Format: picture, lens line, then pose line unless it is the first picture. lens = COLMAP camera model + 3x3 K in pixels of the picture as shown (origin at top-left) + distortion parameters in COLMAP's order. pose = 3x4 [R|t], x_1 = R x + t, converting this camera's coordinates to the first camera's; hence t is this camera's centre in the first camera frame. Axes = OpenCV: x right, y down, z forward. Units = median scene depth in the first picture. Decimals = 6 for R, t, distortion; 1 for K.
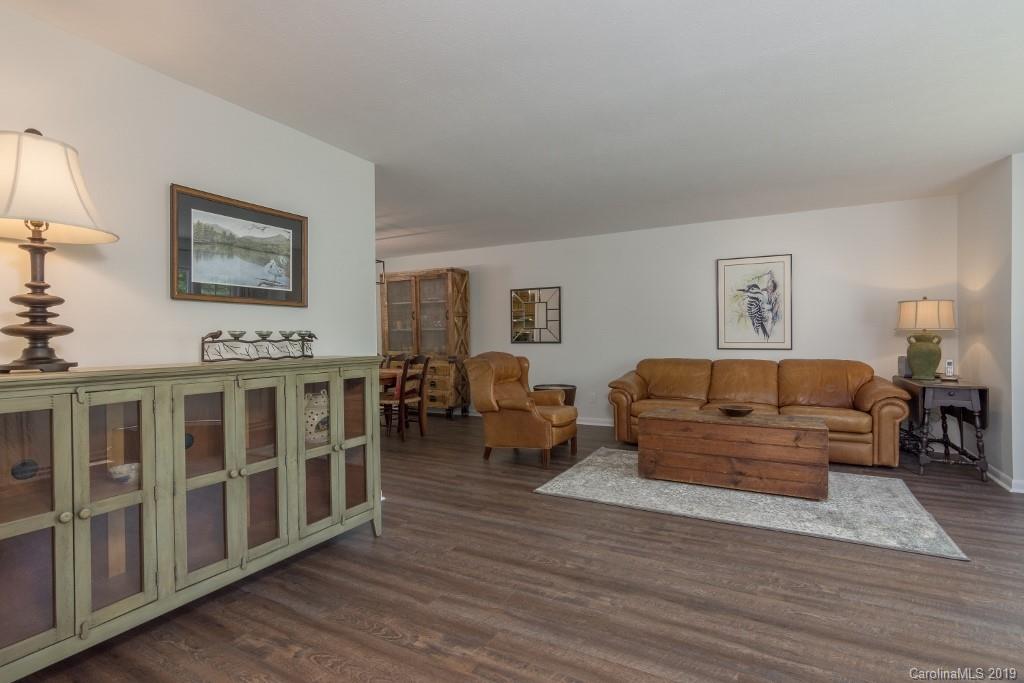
lens RADIAL K [[493.2, 0, 512.0], [0, 493.2, 341.5], [0, 0, 1]] dist [0.001422, 0.000428]
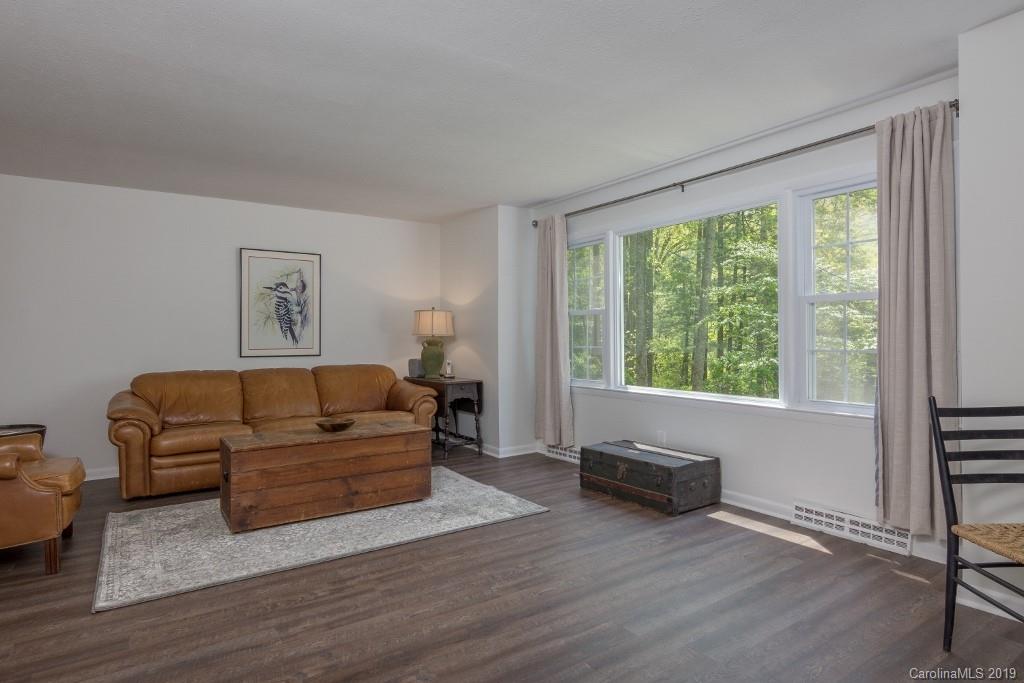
lens RADIAL K [[558.7, 0, 512.0], [0, 558.7, 341.5], [0, 0, 1]] dist [-0.002014, -0.001010]
pose [[0.467111, 0.000138, 0.884198, -0.282711], [0.012447, 0.999900, -0.006731, 0.001666], [-0.884111, 0.014150, 0.467063, 0.249528]]
